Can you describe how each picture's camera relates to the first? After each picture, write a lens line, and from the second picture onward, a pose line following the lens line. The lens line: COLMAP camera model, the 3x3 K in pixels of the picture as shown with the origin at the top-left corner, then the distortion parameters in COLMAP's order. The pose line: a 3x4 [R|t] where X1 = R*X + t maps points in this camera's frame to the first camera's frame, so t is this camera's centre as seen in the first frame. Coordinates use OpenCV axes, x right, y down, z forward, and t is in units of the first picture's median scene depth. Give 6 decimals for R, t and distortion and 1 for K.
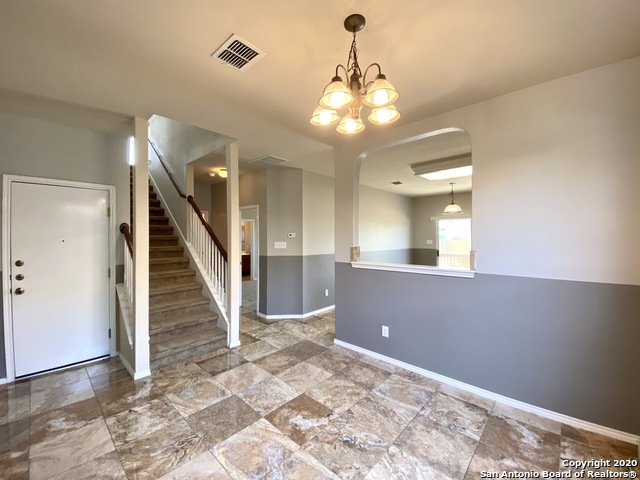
lens RADIAL K [[261.2, 0, 317.4], [0, 261.2, 236.8], [0, 0, 1]] dist [0.033681, -0.026744]
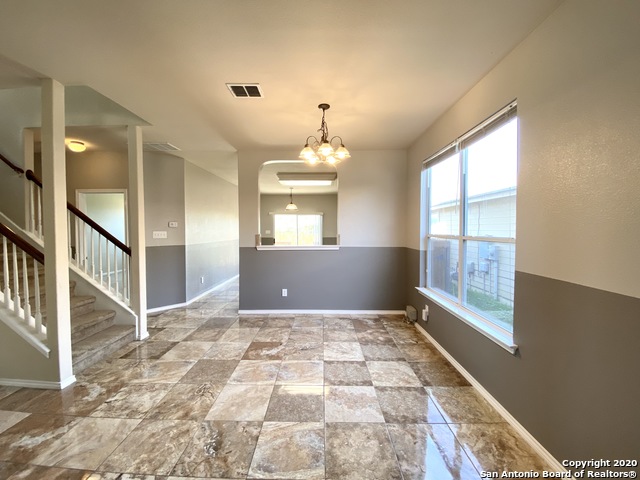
lens RADIAL K [[261.2, 0, 317.4], [0, 261.2, 236.8], [0, 0, 1]] dist [0.033681, -0.026744]
pose [[0.739306, -0.018149, 0.673125, -0.611954], [-0.002096, 0.999570, 0.029253, 0.016149], [-0.673367, -0.023038, 0.738949, -0.175867]]
